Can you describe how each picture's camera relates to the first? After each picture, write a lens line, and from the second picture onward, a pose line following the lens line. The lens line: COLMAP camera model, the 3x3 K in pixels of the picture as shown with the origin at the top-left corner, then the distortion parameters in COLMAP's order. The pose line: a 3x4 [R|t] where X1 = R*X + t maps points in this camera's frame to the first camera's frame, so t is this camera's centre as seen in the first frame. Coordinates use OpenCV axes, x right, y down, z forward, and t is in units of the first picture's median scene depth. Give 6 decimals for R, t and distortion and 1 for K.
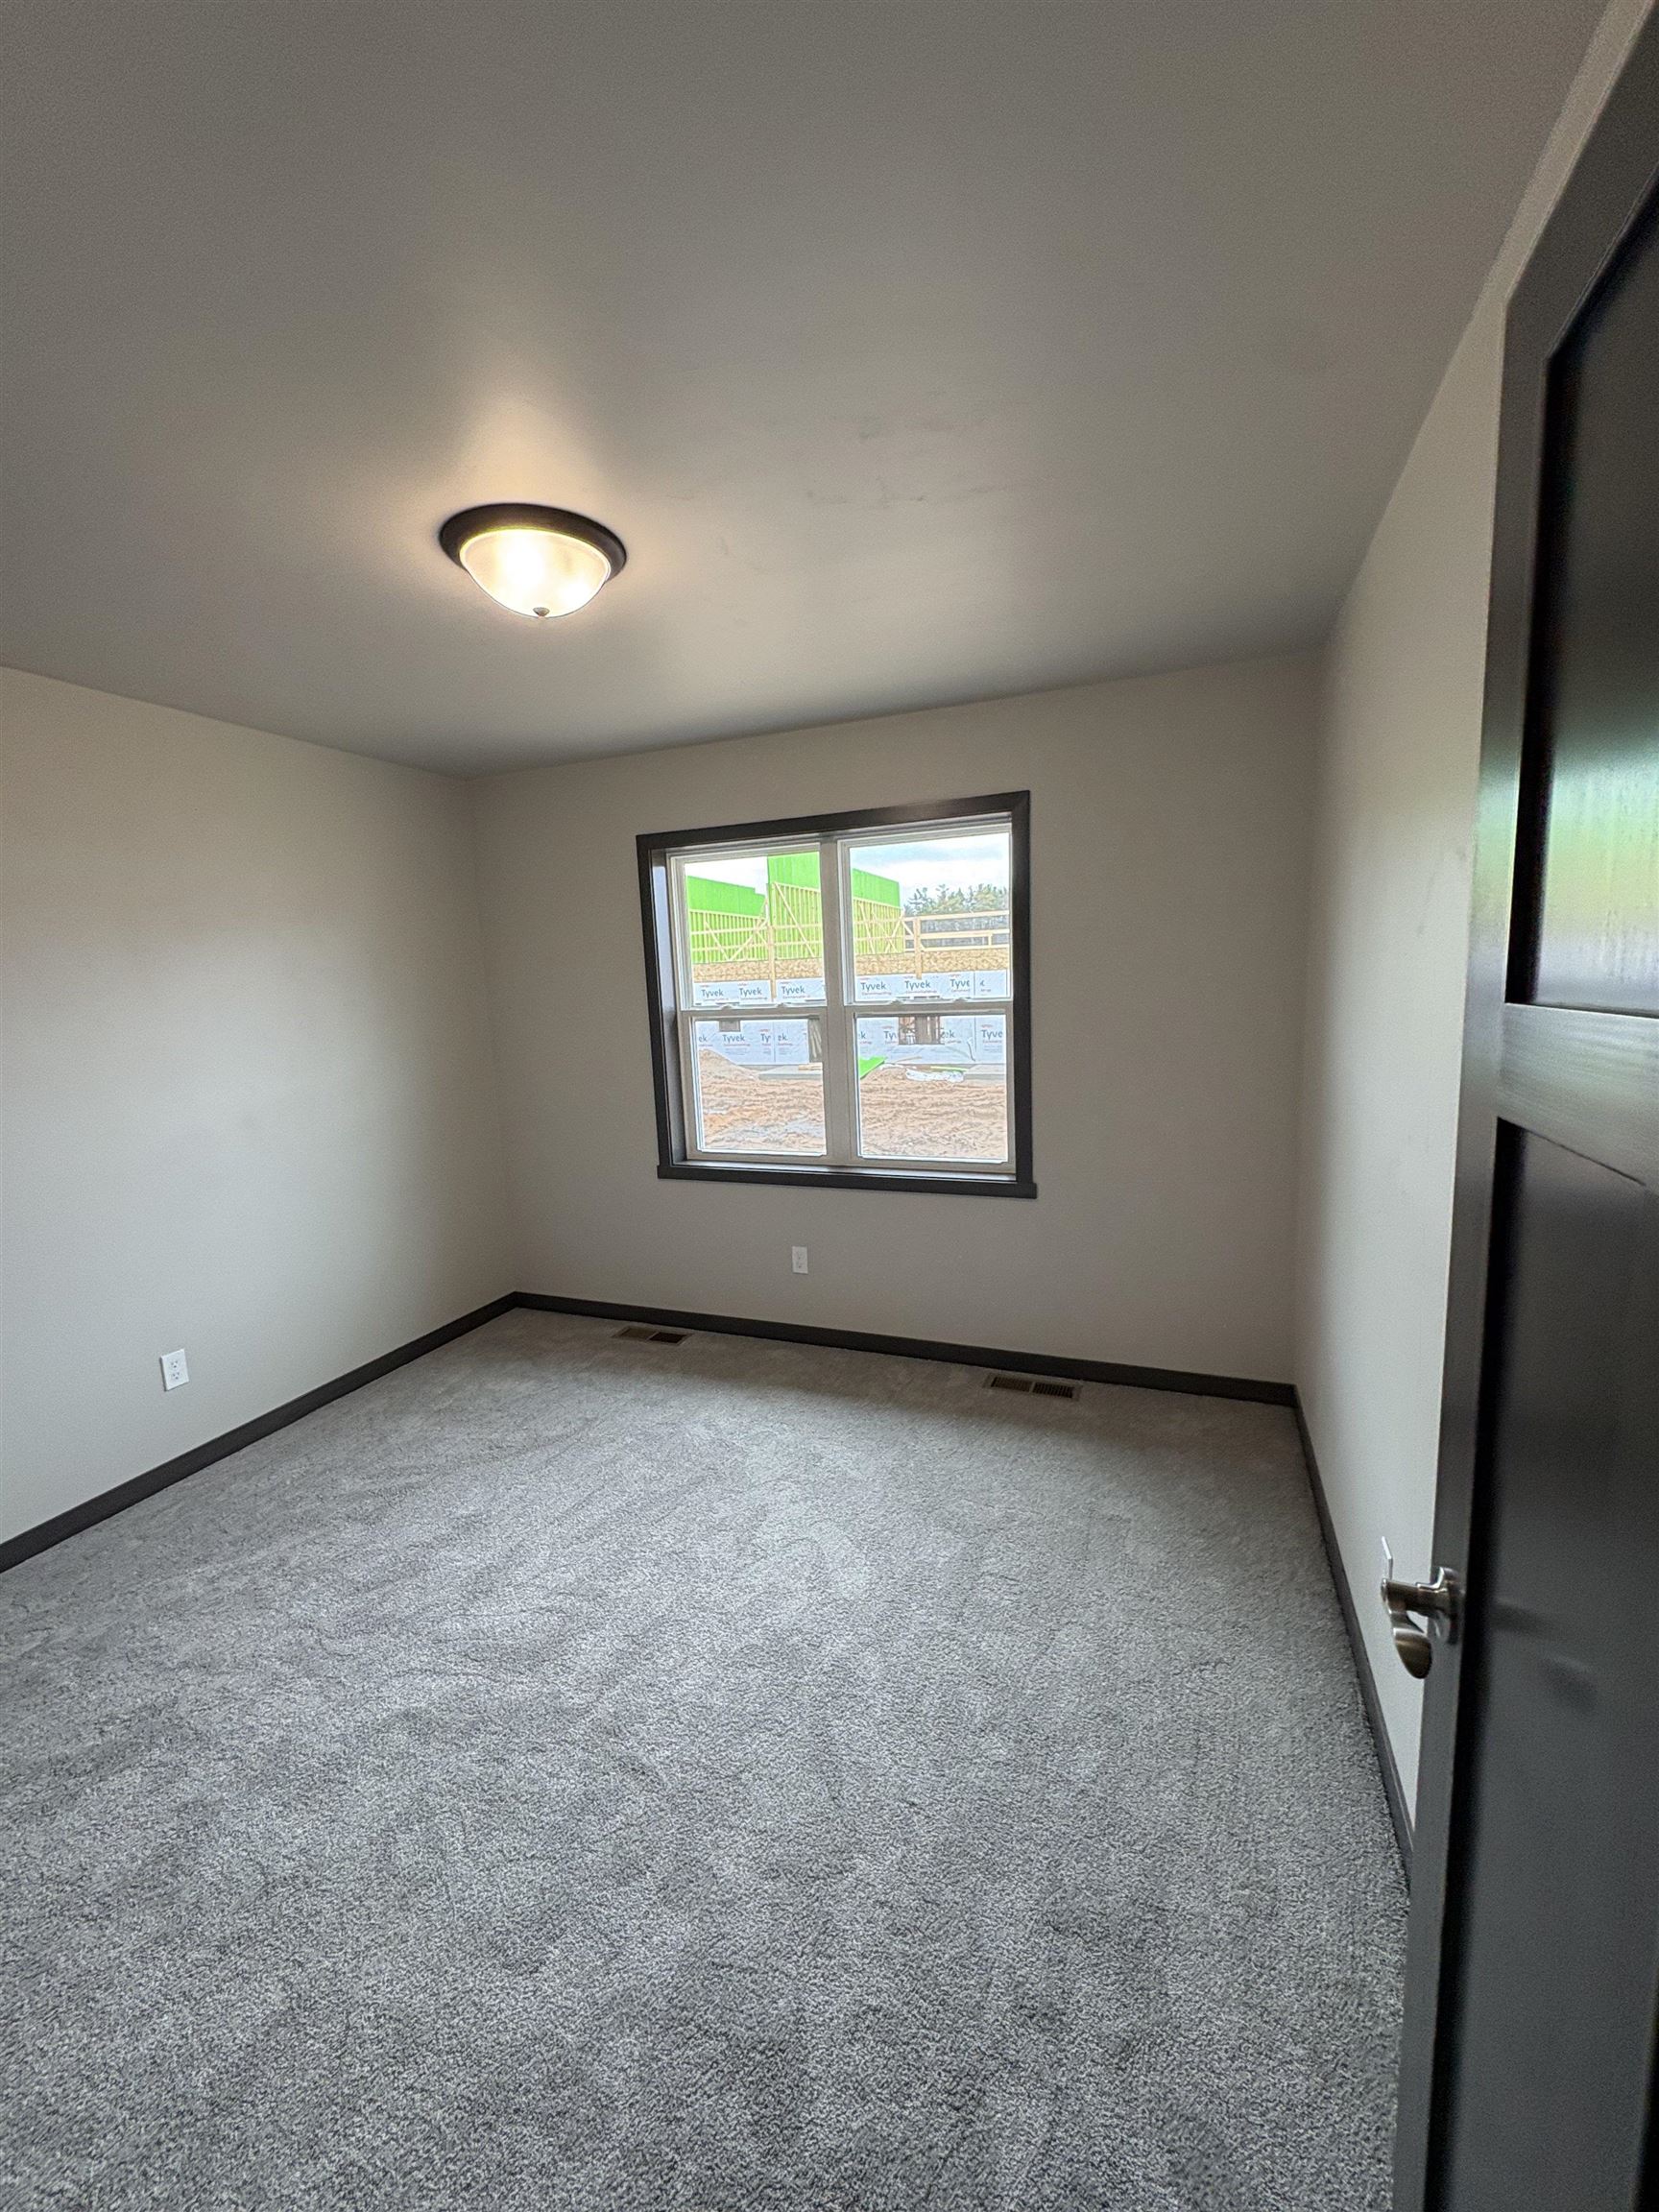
lens RADIAL K [[881.3, 0, 841.7], [0, 881.3, 1104.9], [0, 0, 1]] dist [-0.000152, 0.000488]
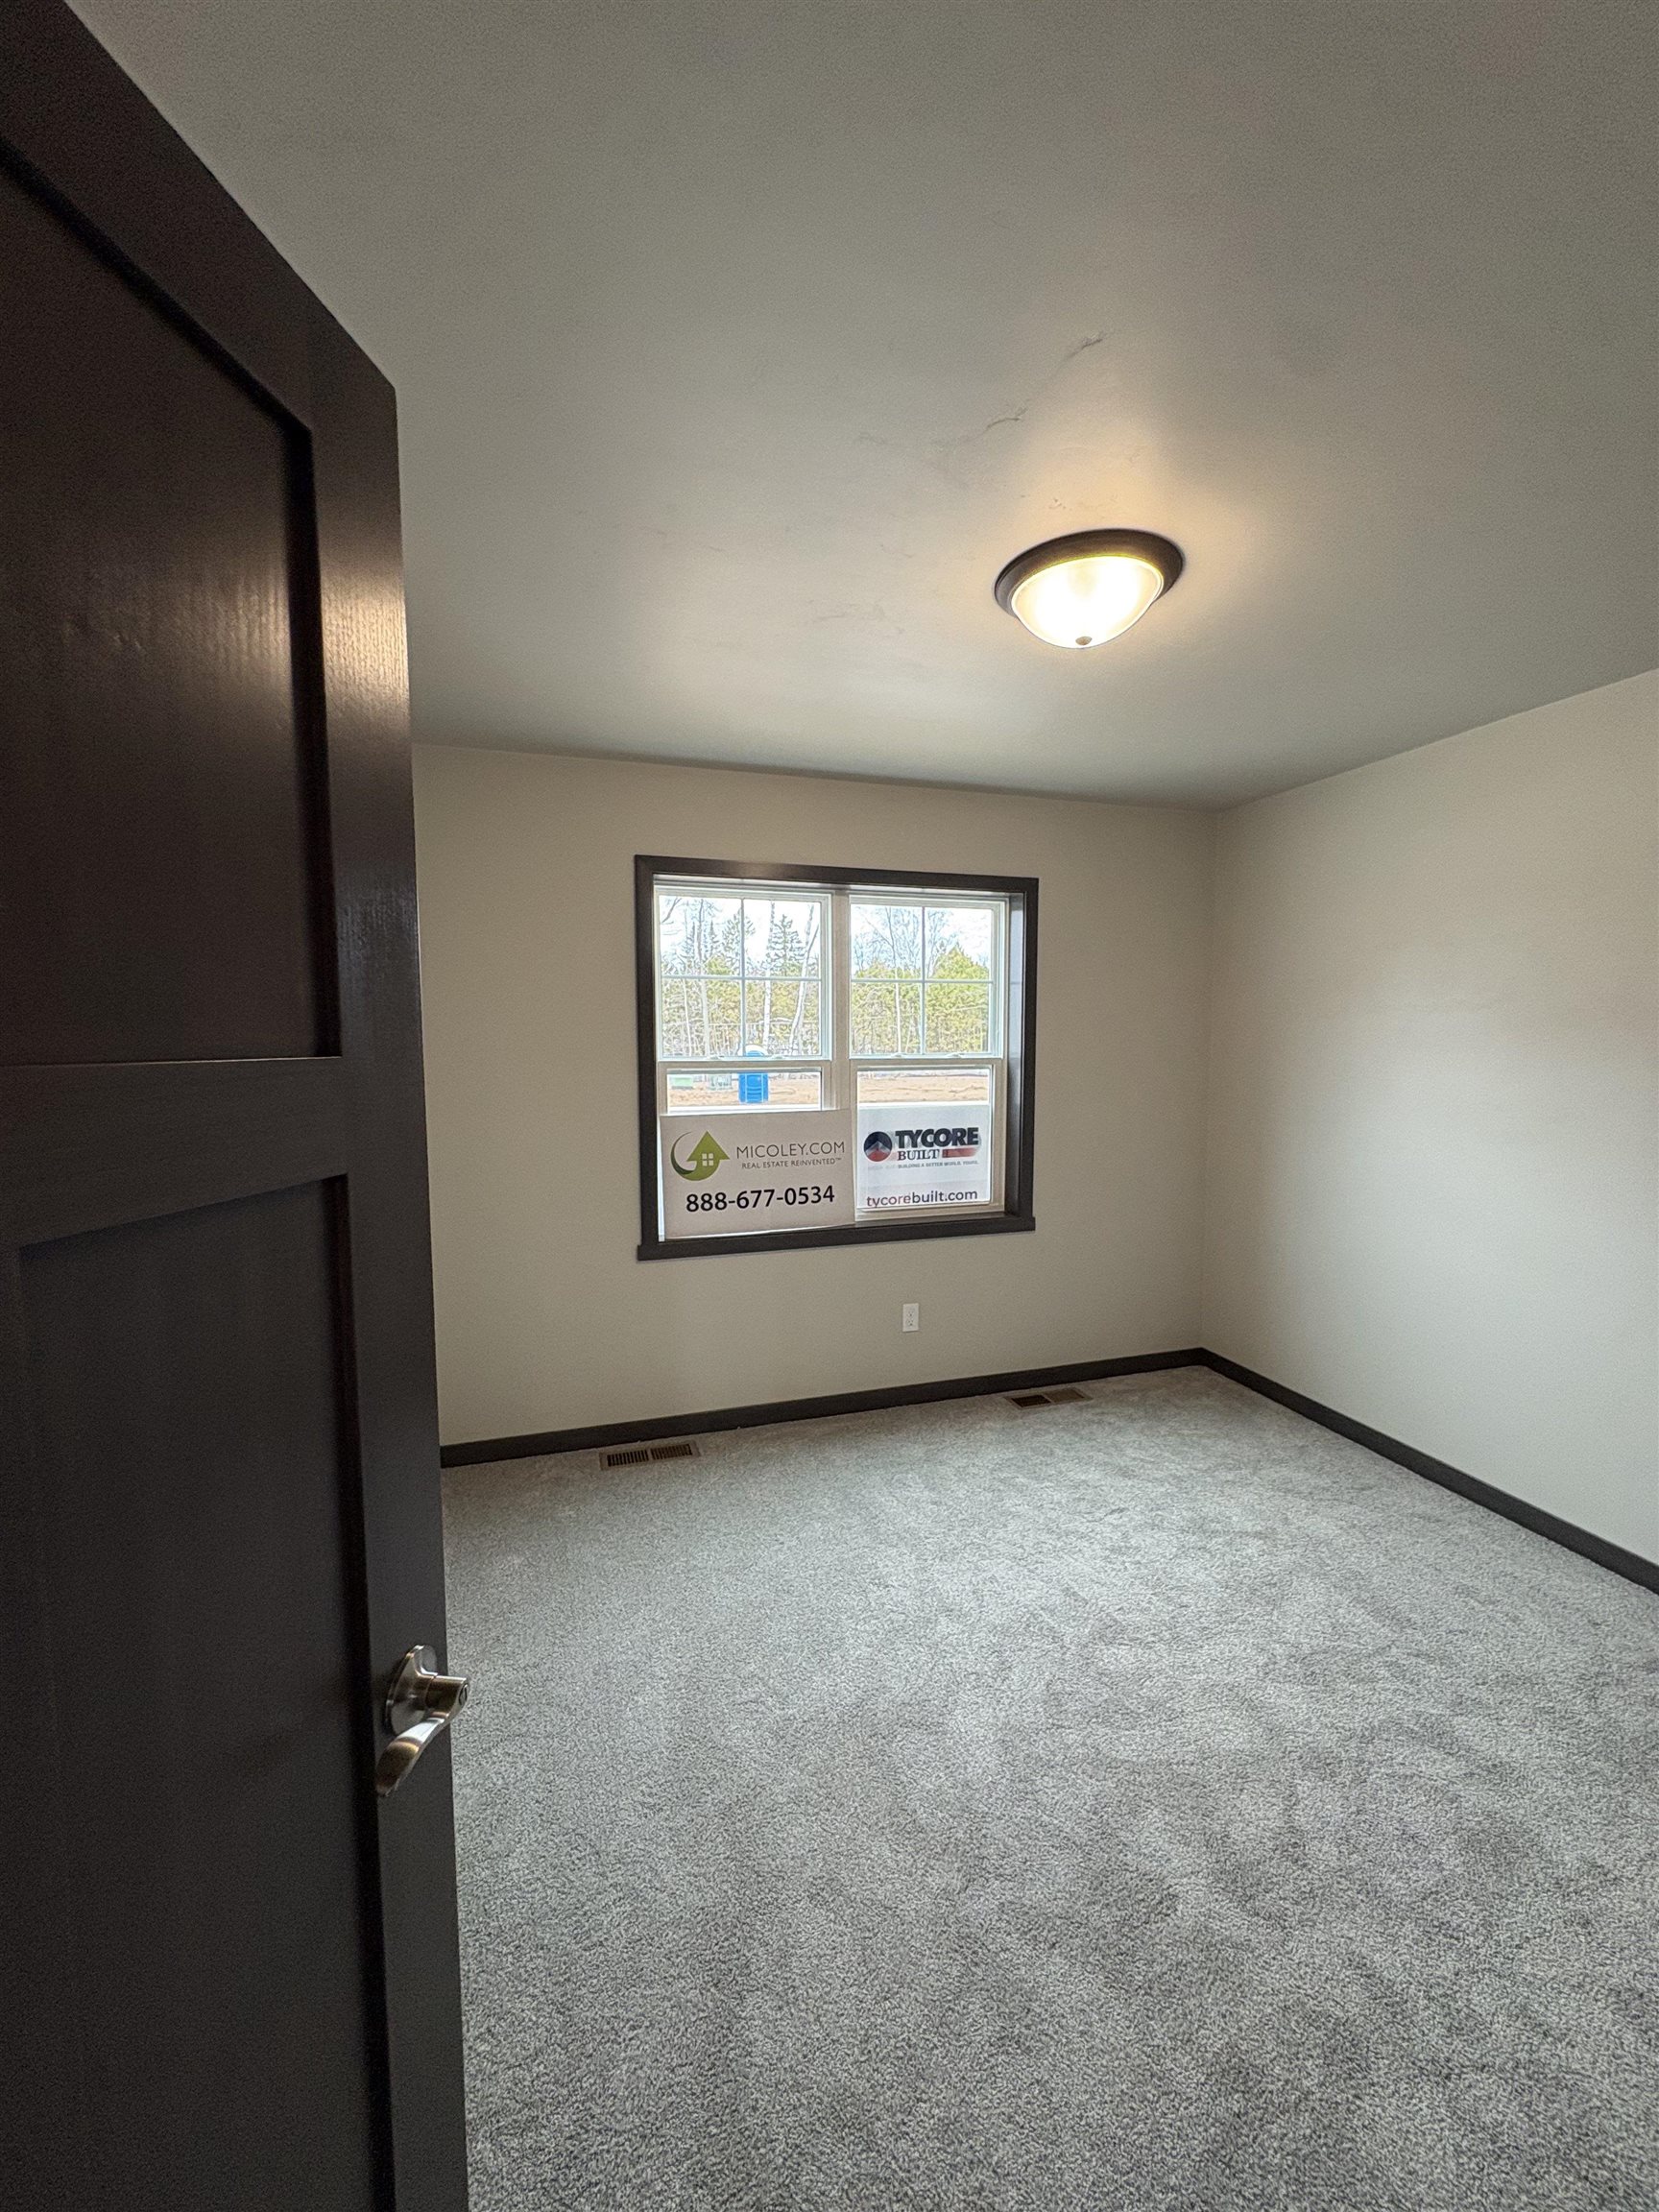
lens RADIAL K [[881.3, 0, 815.0], [0, 881.3, 1109.7], [0, 0, 1]] dist [-0.000152, 0.000488]
pose [[0.758108, -0.015437, 0.651946, -0.682785], [0.060086, 0.997121, -0.046260, -0.013332], [-0.649355, 0.074242, 0.756853, 0.280030]]
